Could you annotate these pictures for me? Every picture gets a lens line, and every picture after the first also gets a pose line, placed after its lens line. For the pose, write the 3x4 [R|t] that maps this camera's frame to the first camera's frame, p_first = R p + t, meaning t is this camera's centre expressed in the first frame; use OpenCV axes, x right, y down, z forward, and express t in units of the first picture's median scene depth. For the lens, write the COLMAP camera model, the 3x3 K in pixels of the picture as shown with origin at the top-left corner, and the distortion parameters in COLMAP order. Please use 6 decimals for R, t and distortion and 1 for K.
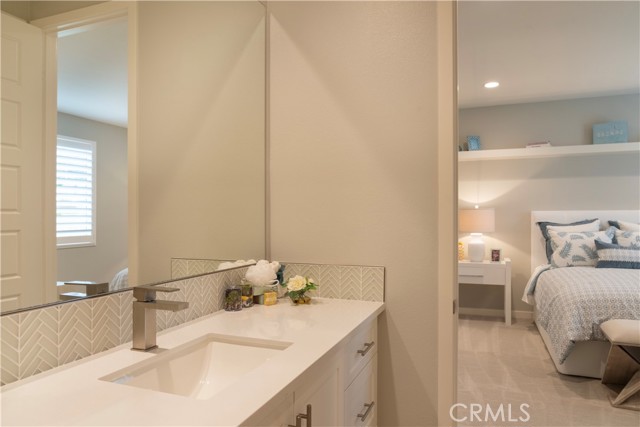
lens RADIAL K [[447.6, 0, 320.0], [0, 447.6, 213.5], [0, 0, 1]] dist [-0.000783, -0.000362]
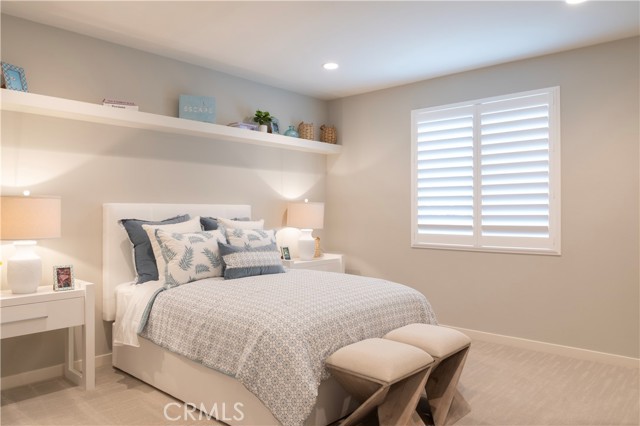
lens RADIAL K [[463.3, 0, 320.0], [0, 463.3, 213.0], [0, 0, 1]] dist [-0.006778, -0.002473]
pose [[0.361925, -0.000001, 0.932207, -0.055038], [-0.008839, 0.999955, 0.003432, 0.004286], [-0.932165, -0.009482, 0.361909, 0.488450]]
